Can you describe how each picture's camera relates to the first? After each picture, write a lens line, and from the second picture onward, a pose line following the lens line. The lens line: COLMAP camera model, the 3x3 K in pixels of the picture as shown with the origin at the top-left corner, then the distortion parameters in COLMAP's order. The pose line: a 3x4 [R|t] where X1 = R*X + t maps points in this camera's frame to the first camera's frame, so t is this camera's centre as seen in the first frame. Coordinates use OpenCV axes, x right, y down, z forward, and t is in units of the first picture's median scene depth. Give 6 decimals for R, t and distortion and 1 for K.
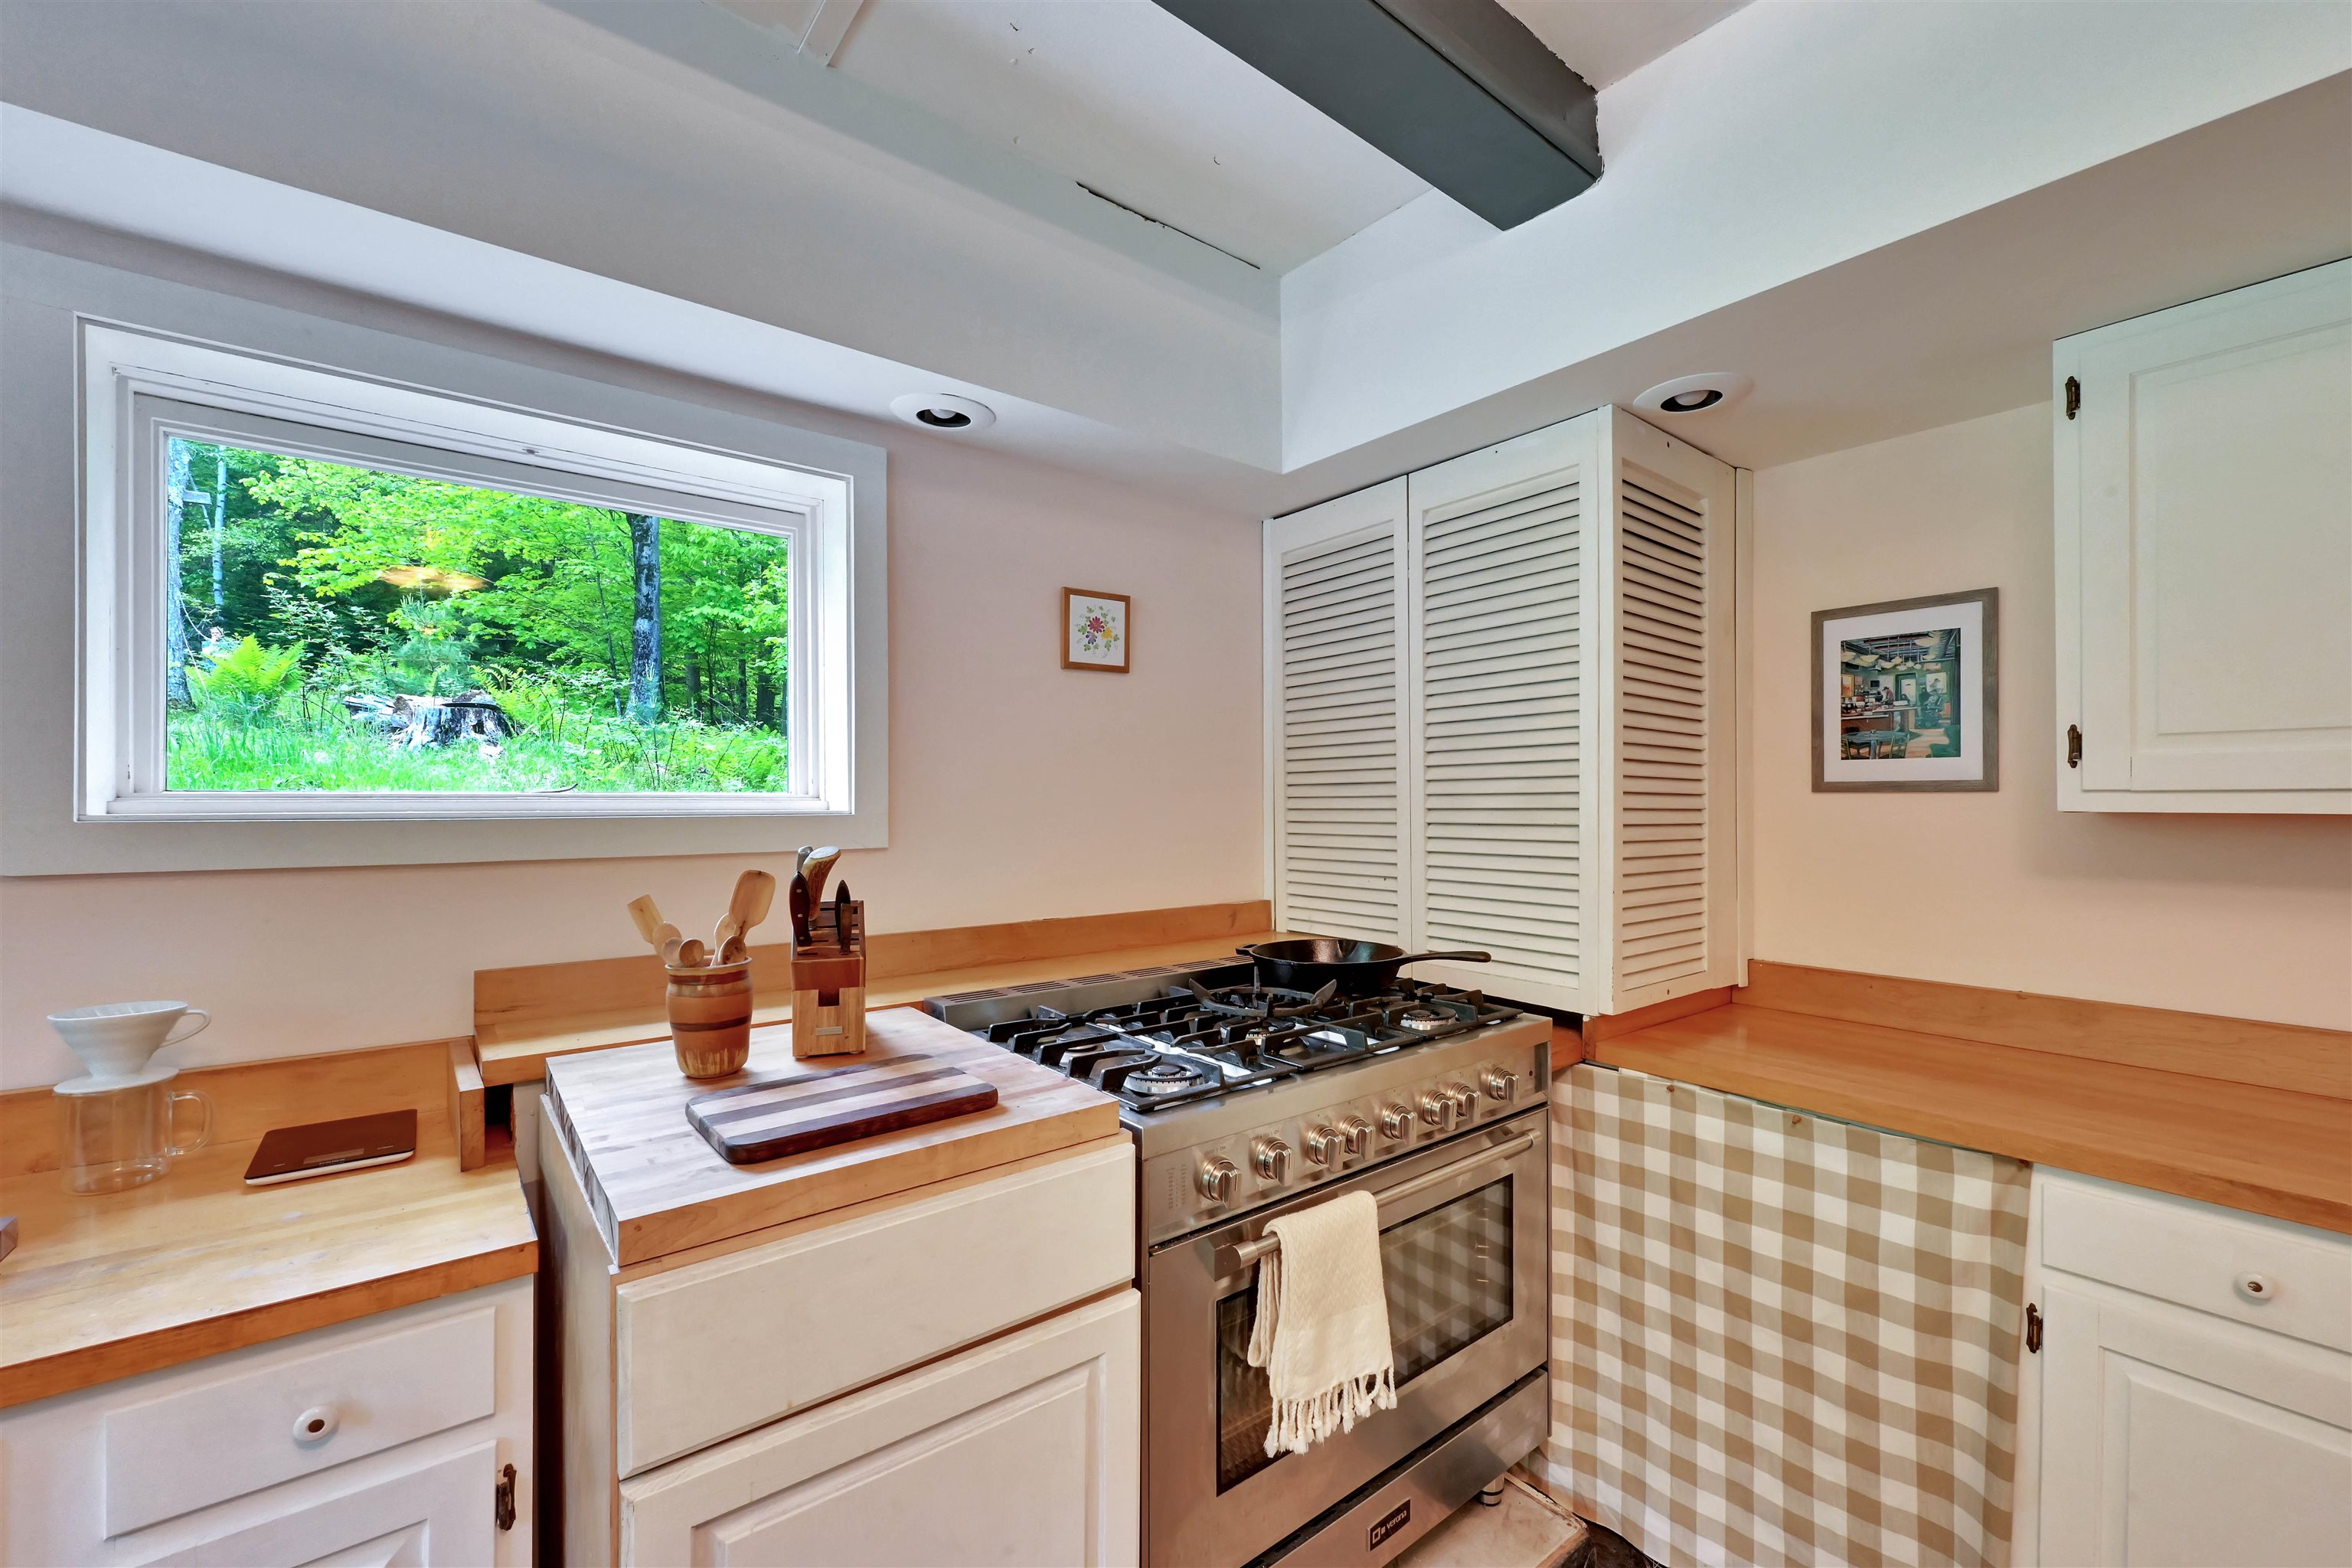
lens RADIAL K [[937.7, 0, 1176.2], [0, 937.7, 805.0], [0, 0, 1]] dist [-0.000460, -0.000042]
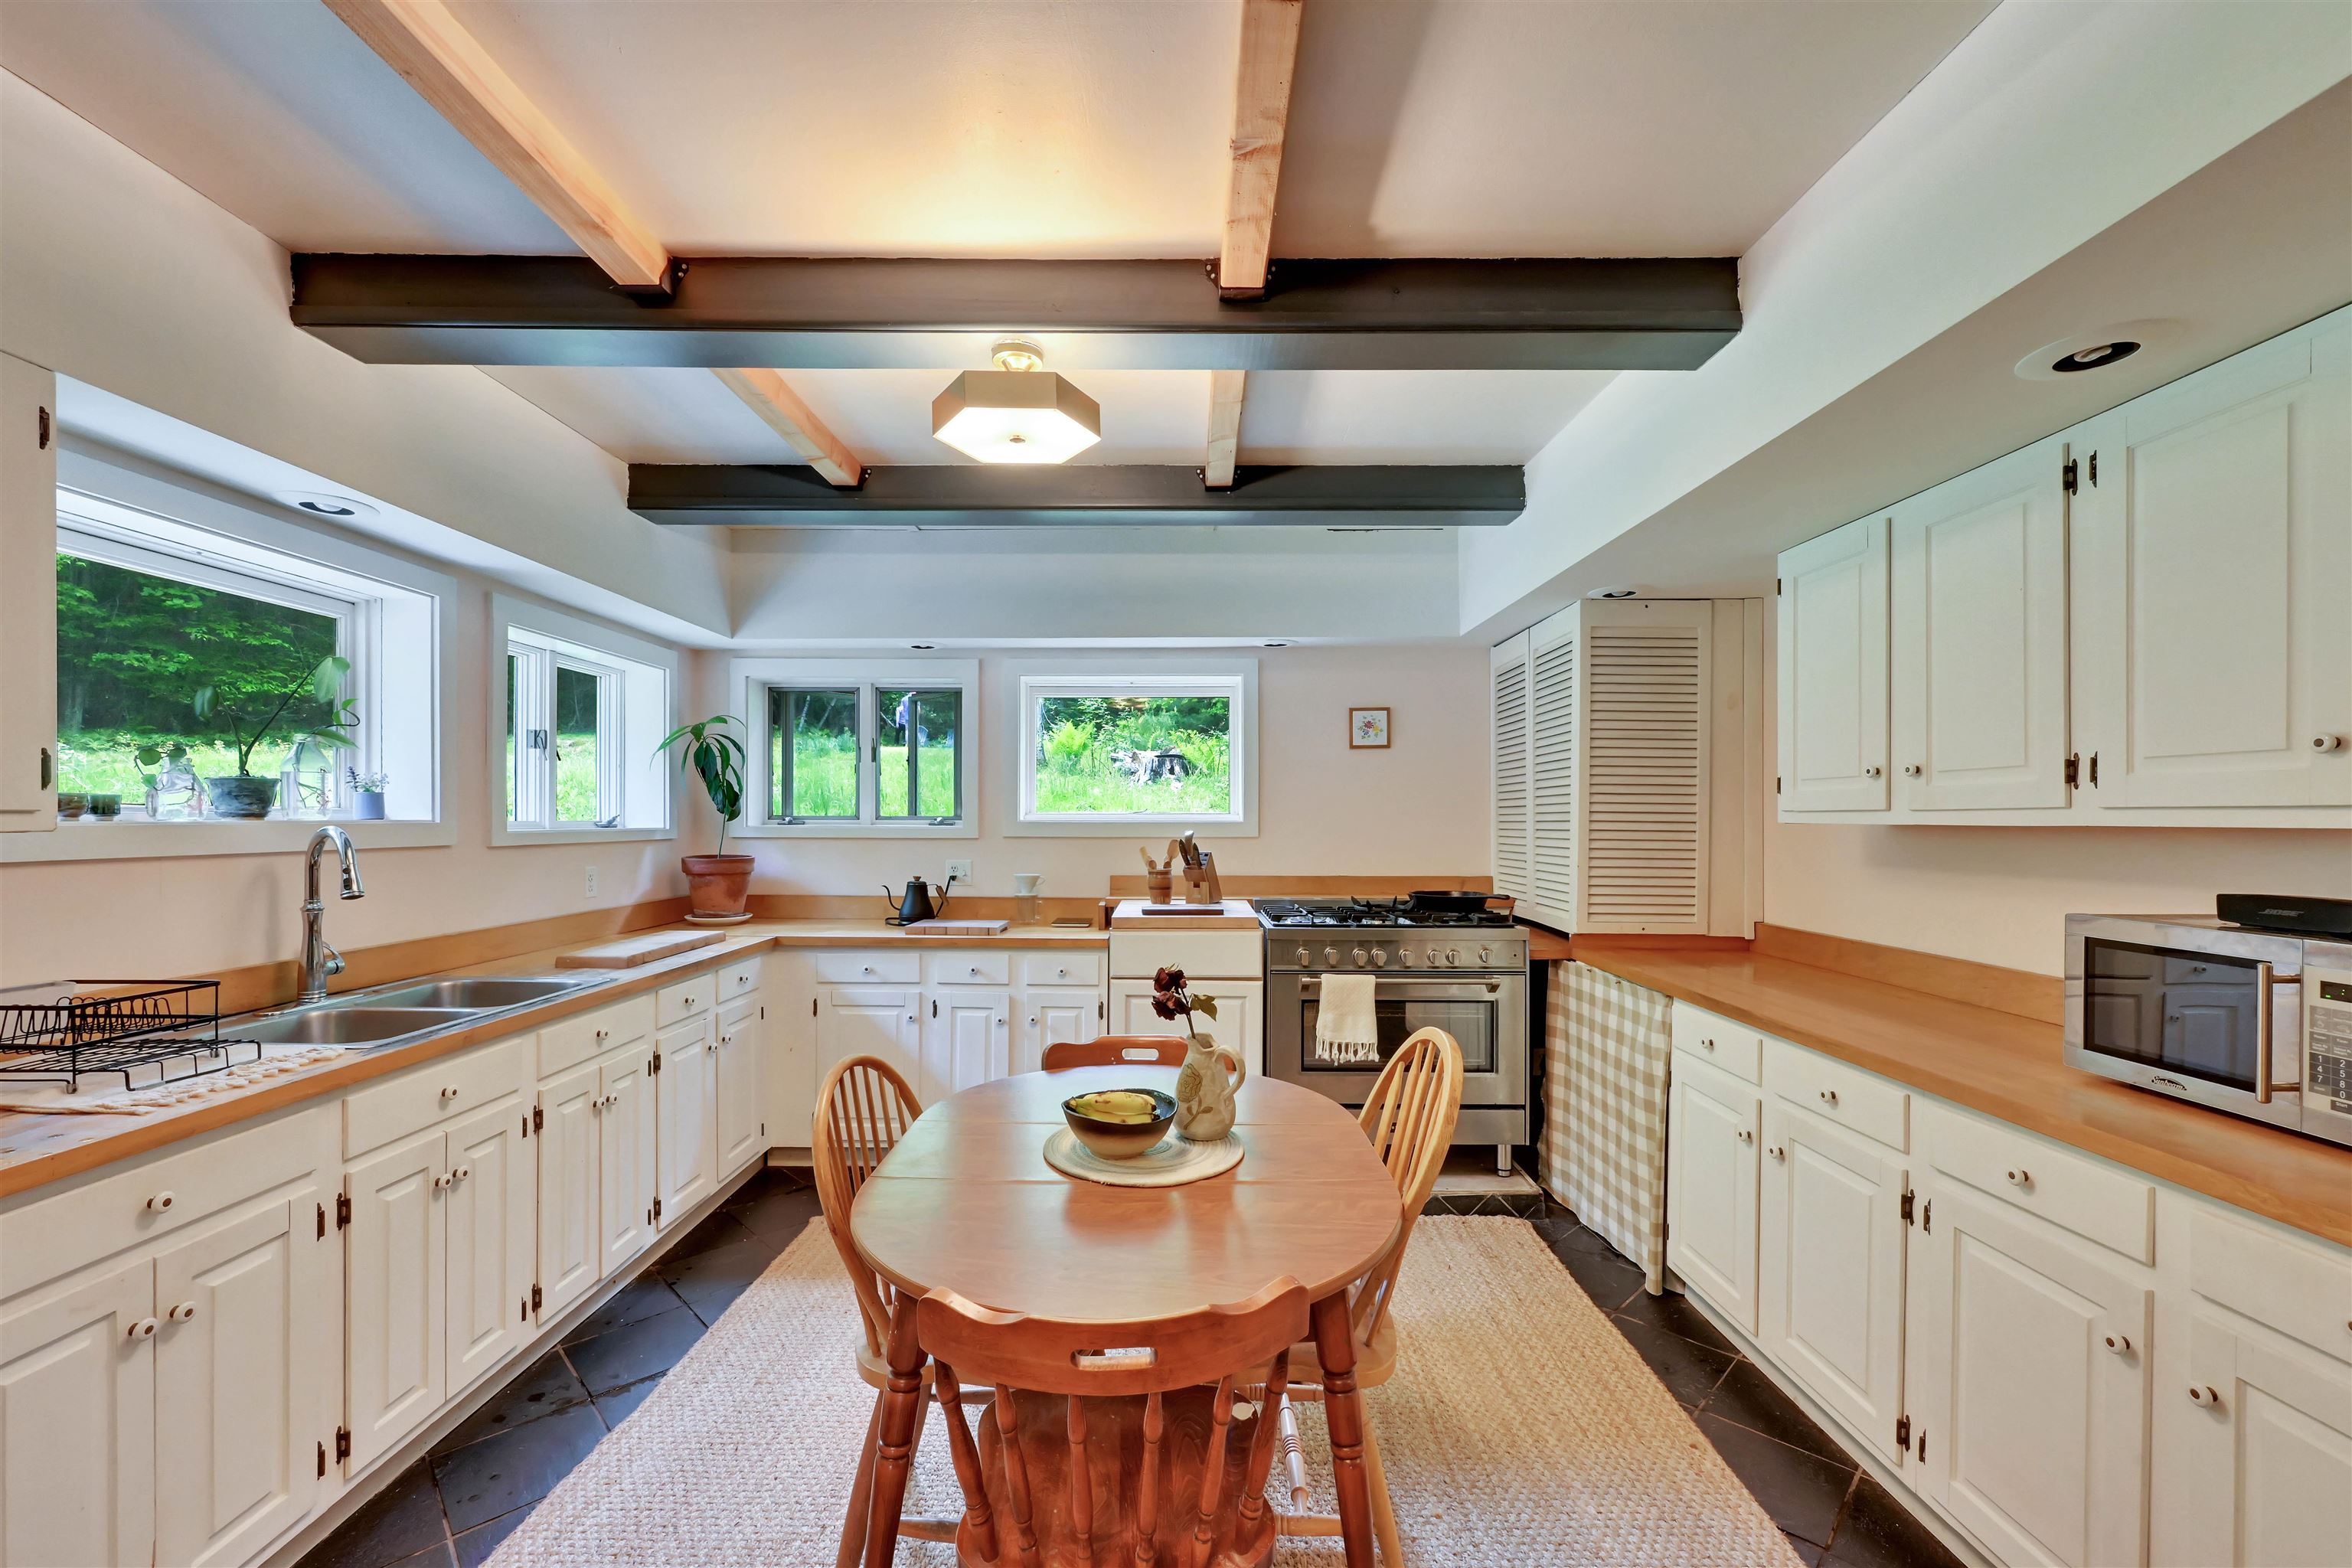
lens RADIAL K [[943.0, 0, 1164.1], [0, 943.0, 819.6], [0, 0, 1]] dist [-0.001095, 0.000031]
pose [[0.773332, 0.003024, -0.633994, 0.798298], [-0.004595, 0.999989, -0.000834, 0.006019], [0.633985, 0.003558, 0.773337, -0.744645]]
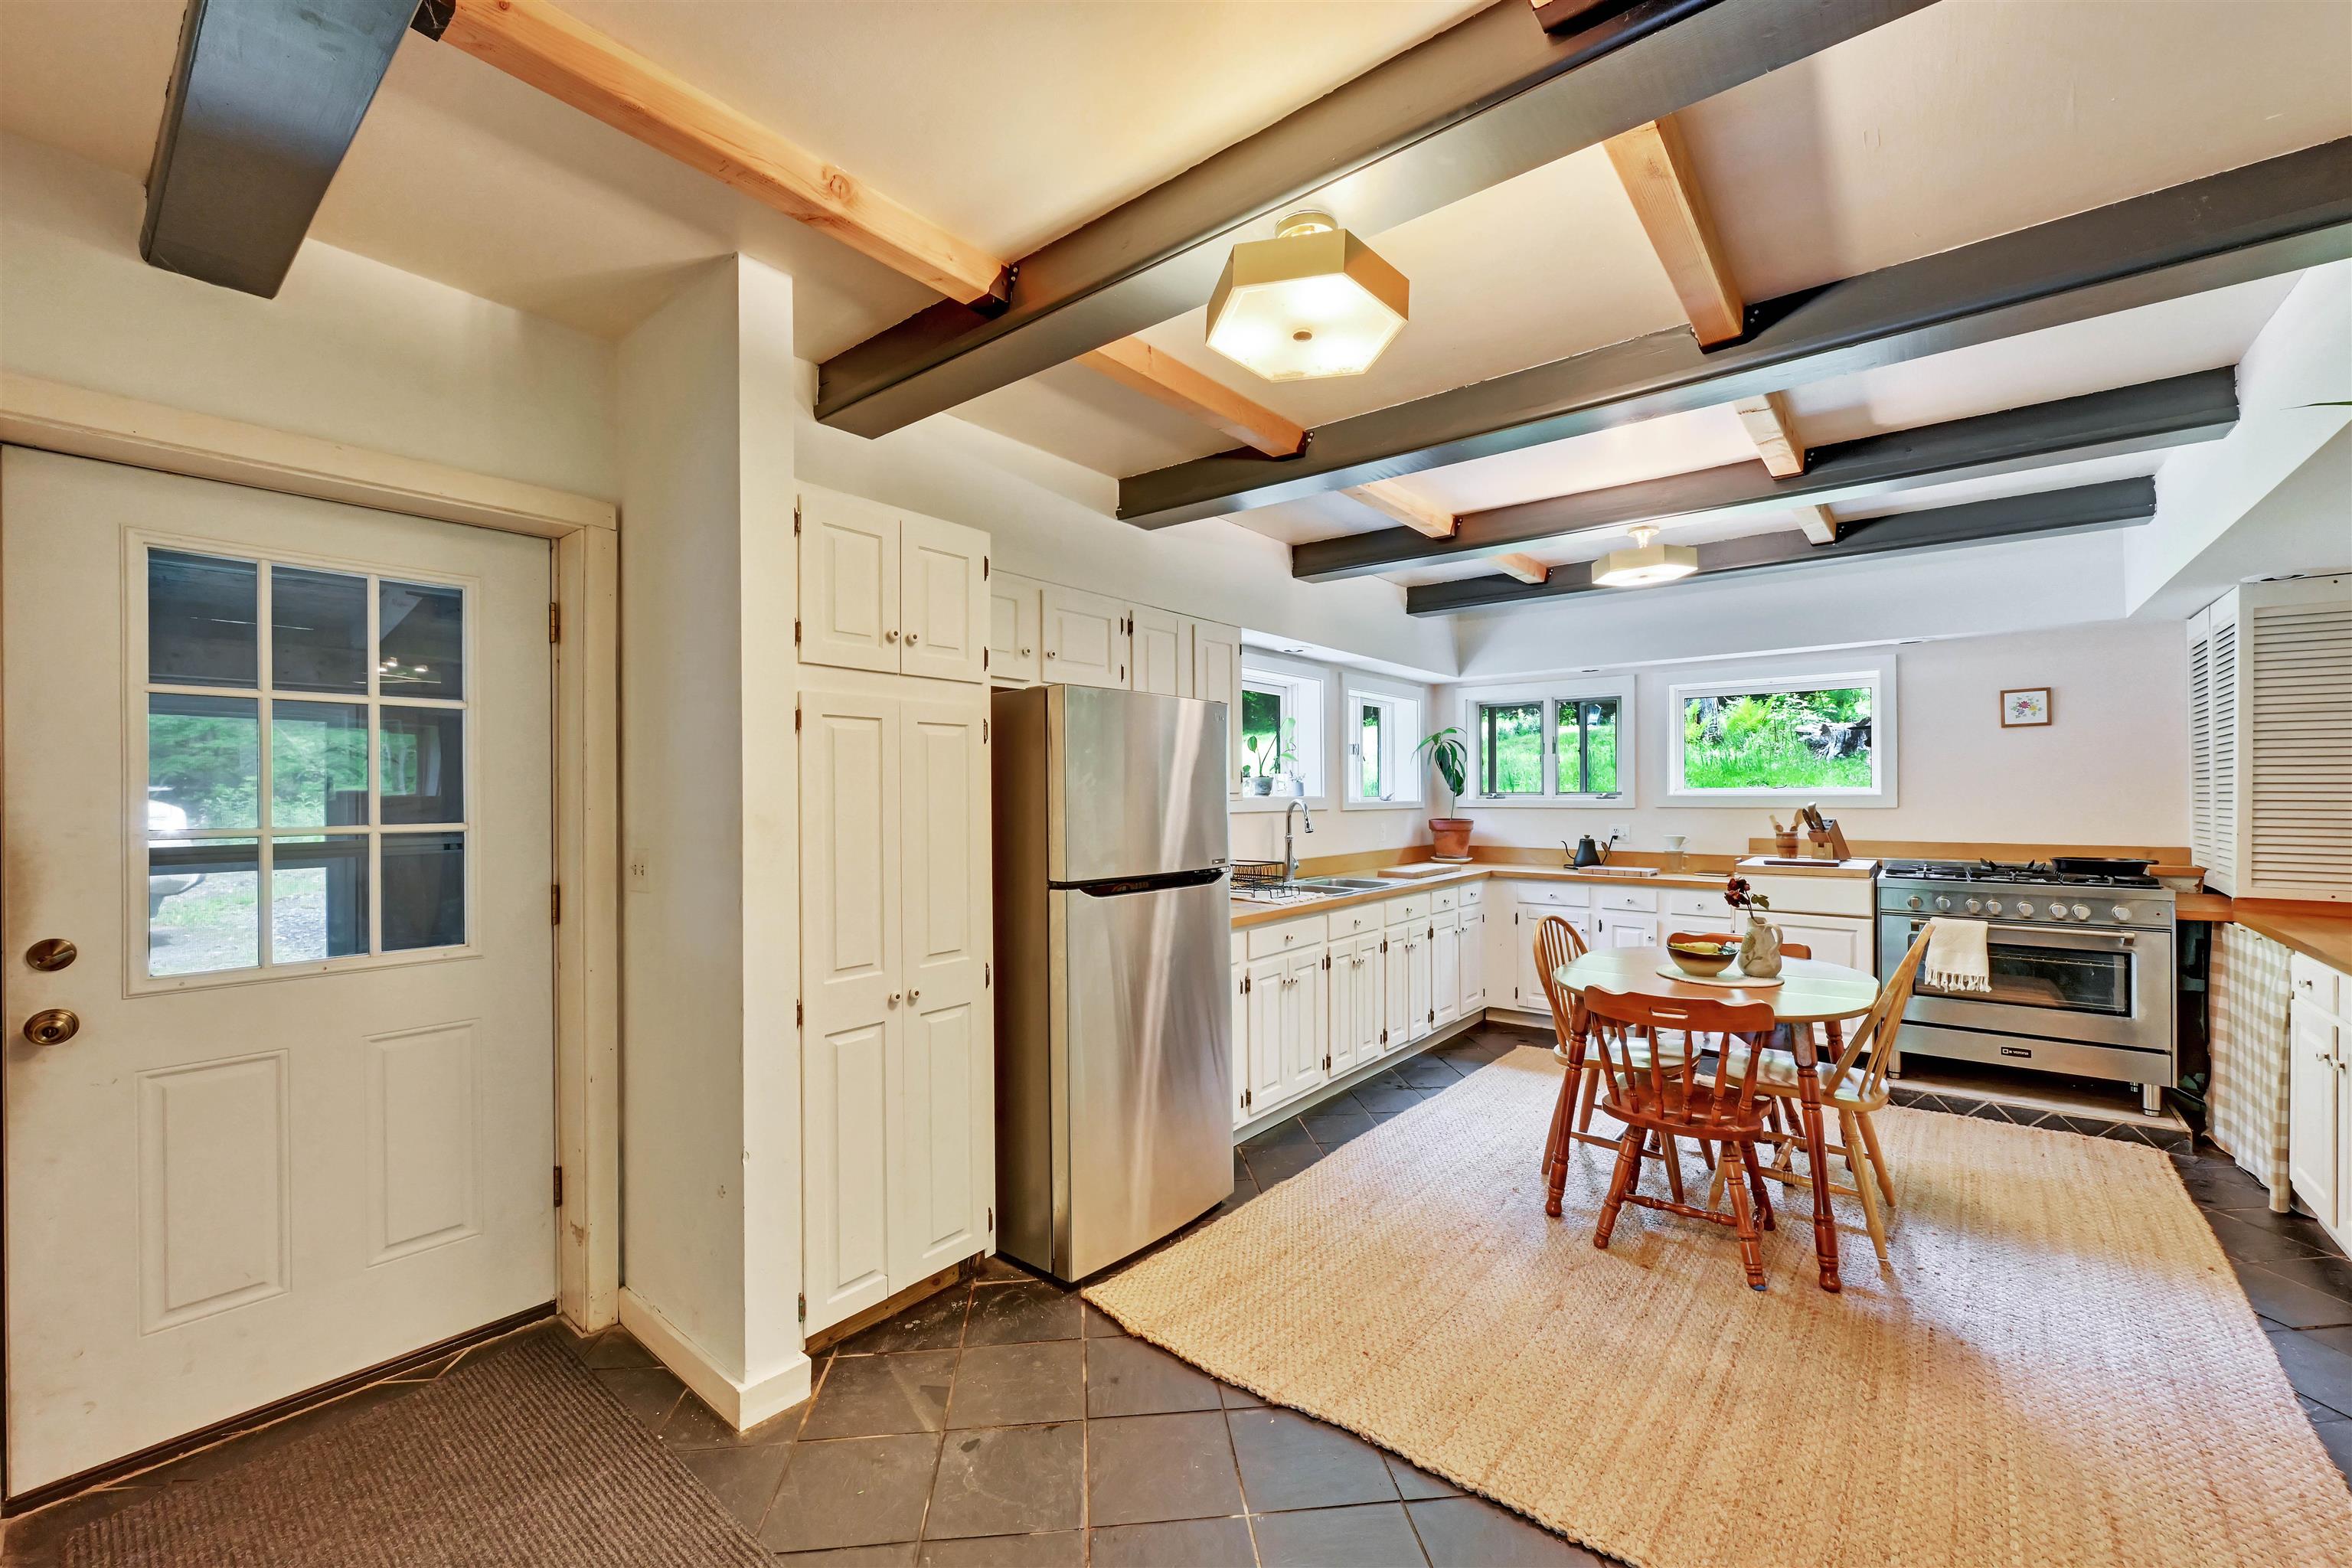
lens RADIAL K [[922.4, 0, 1188.5], [0, 922.4, 792.7], [0, 0, 1]] dist [0.001195, 0.000000]
pose [[0.215160, -0.003209, -0.976574, 1.487633], [0.000981, 0.999995, -0.003069, 0.008127], [0.976578, -0.000298, 0.215162, -1.232812]]
